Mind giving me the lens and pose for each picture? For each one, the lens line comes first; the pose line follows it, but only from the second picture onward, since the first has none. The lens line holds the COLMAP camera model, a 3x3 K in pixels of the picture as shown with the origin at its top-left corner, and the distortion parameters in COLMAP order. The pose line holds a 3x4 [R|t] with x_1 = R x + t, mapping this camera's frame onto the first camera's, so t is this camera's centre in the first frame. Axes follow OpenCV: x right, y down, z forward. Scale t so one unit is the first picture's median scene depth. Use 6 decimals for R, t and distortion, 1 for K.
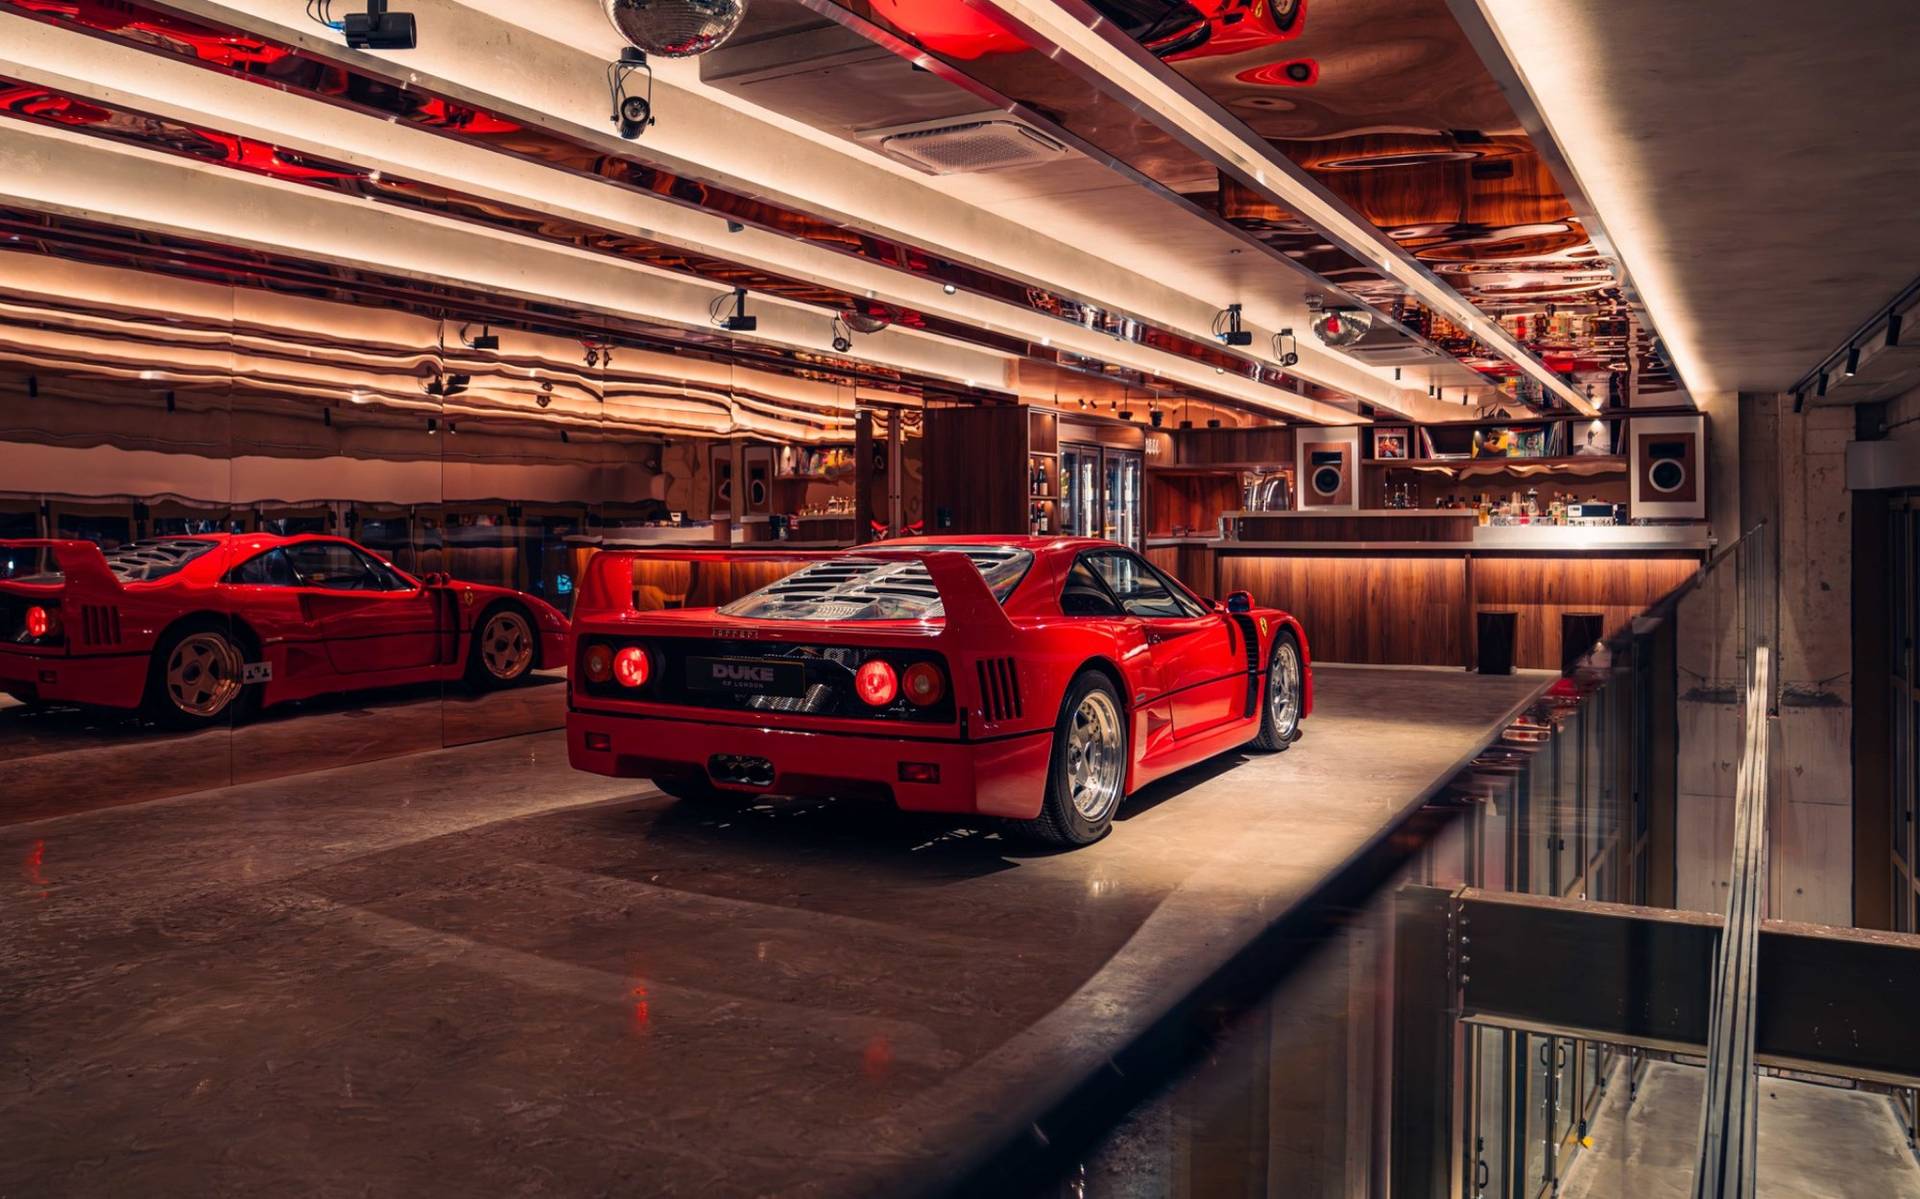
lens RADIAL K [[1501.3, 0, 937.0], [0, 1501.3, 550.5], [0, 0, 1]] dist [-0.069164, 0.035469]
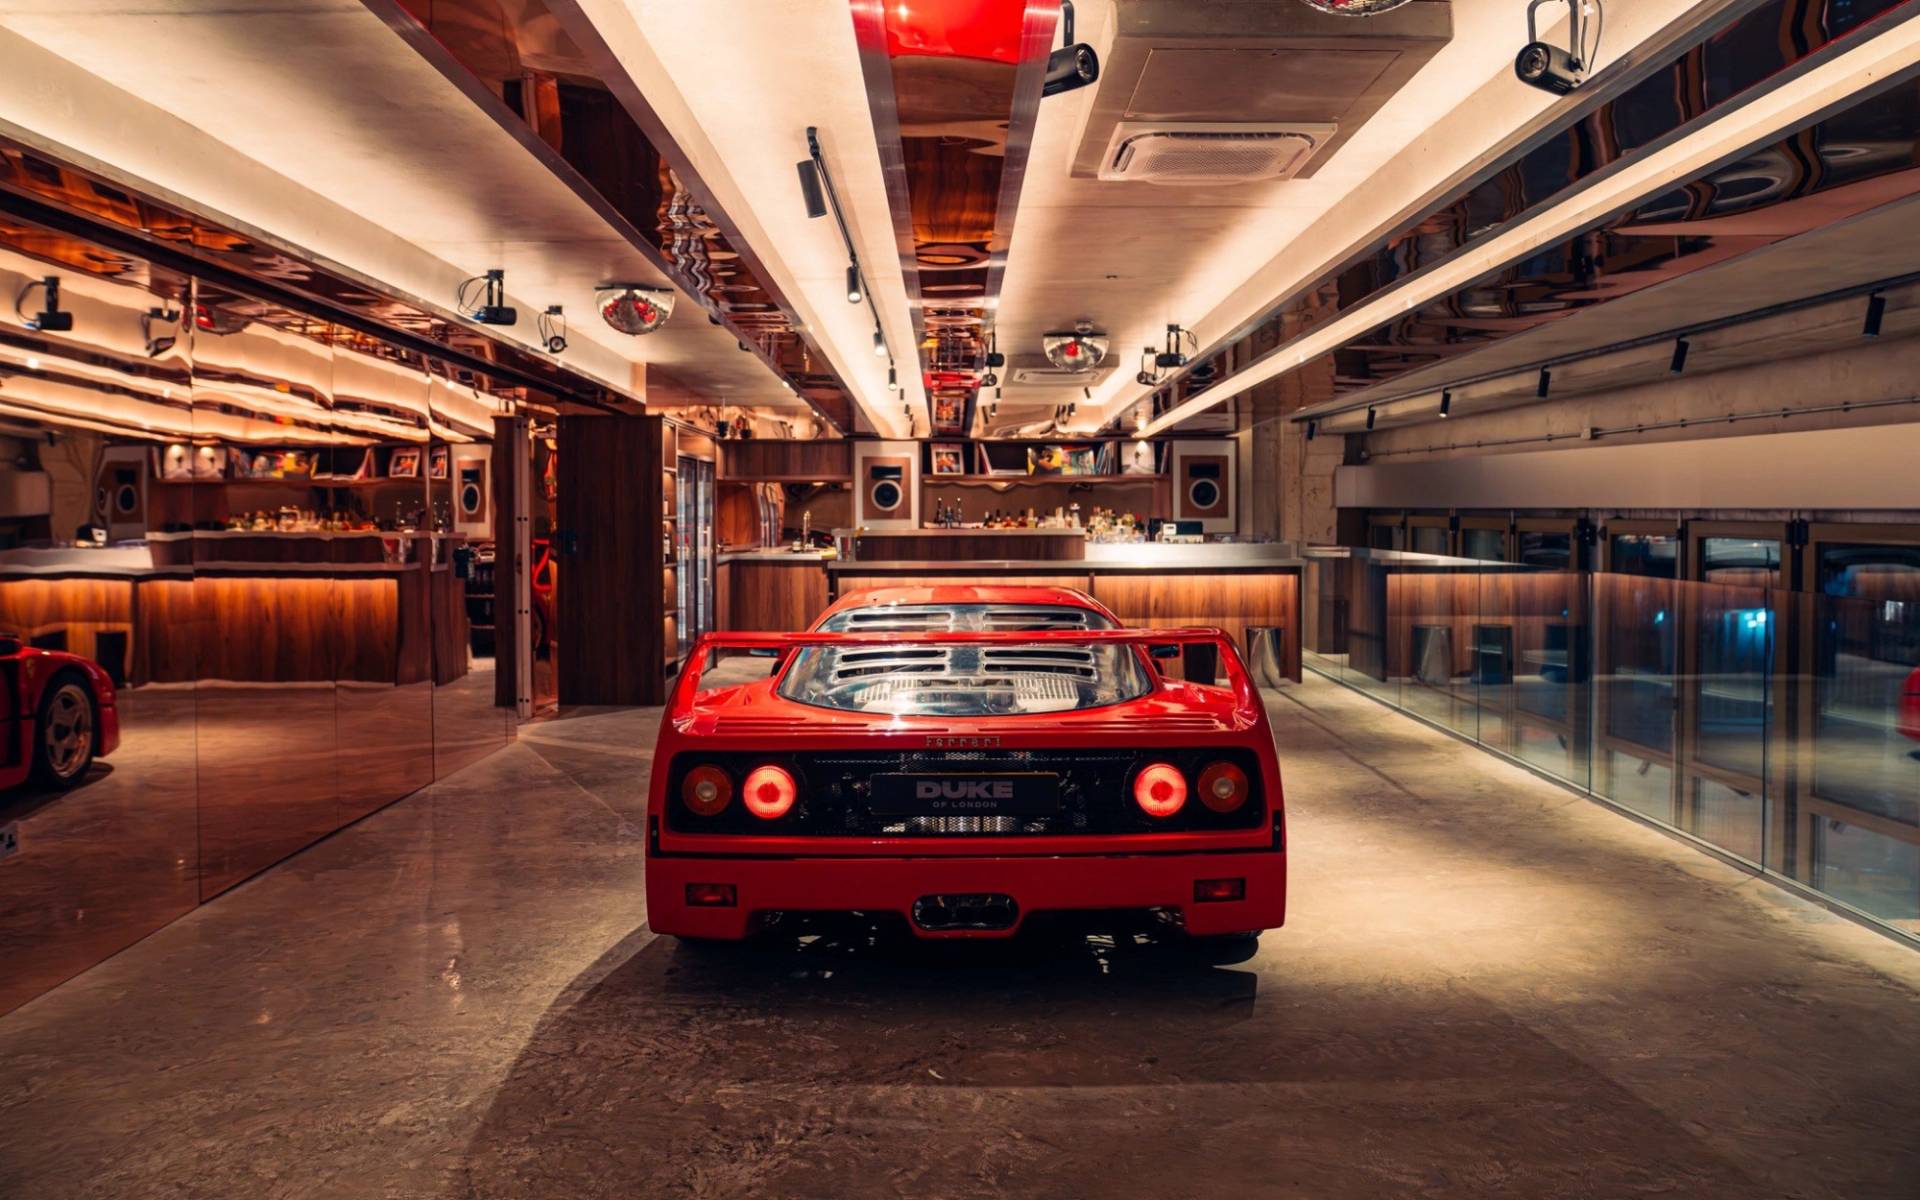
lens RADIAL K [[1501.3, 0, 931.5], [0, 1501.3, 584.7], [0, 0, 1]] dist [-0.069164, 0.035469]
pose [[0.869076, -0.025375, 0.494027, -0.229918], [0.010103, 0.999386, 0.033560, -0.023086], [-0.494575, -0.024175, 0.868799, 0.138823]]
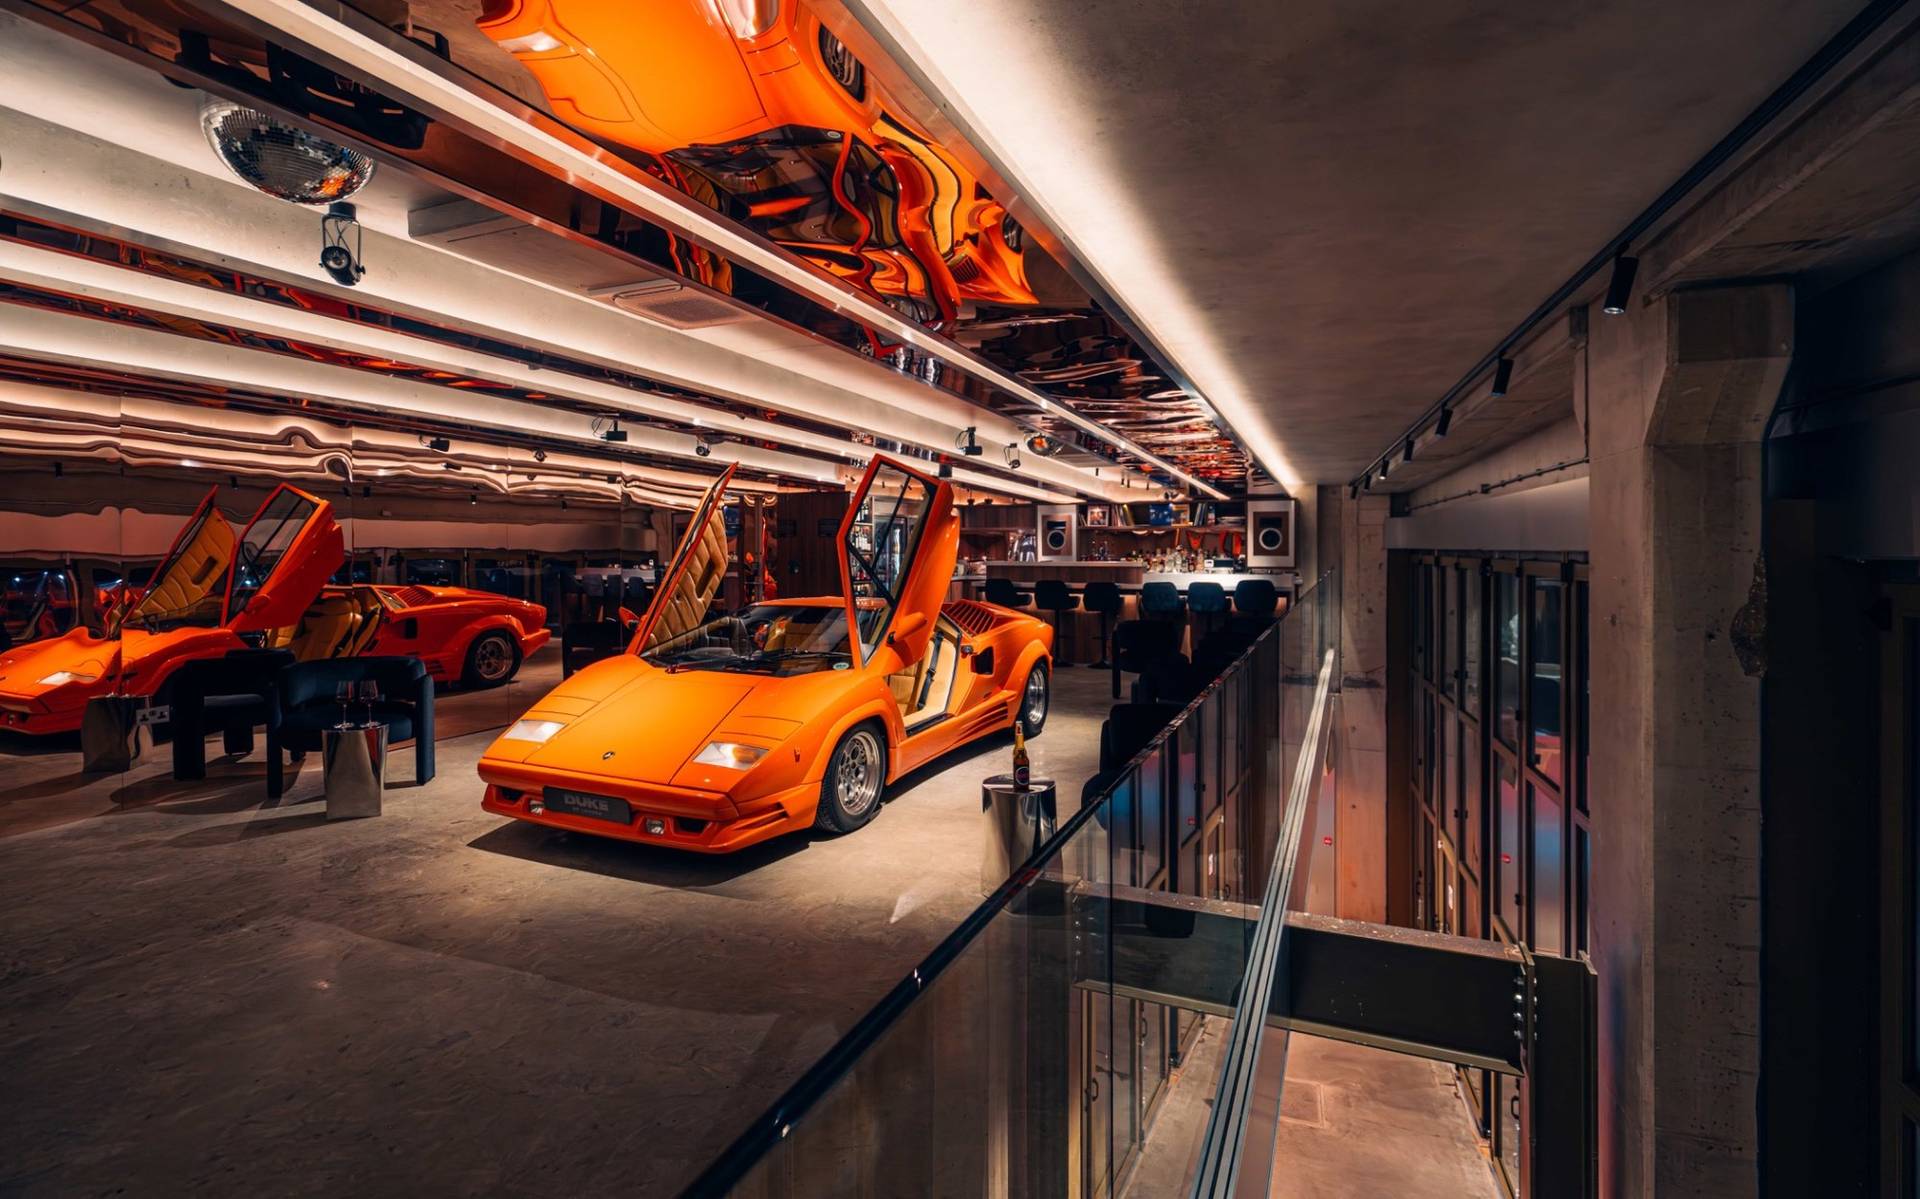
lens RADIAL K [[911.3, 0, 963.4], [0, 911.3, 586.0], [0, 0, 1]] dist [-0.002567, 0.000851]
pose [[0.993864, -0.002370, 0.110583, 0.071044], [-0.000056, 0.999760, 0.021929, -0.022582], [-0.110608, -0.021801, 0.993625, 0.092526]]
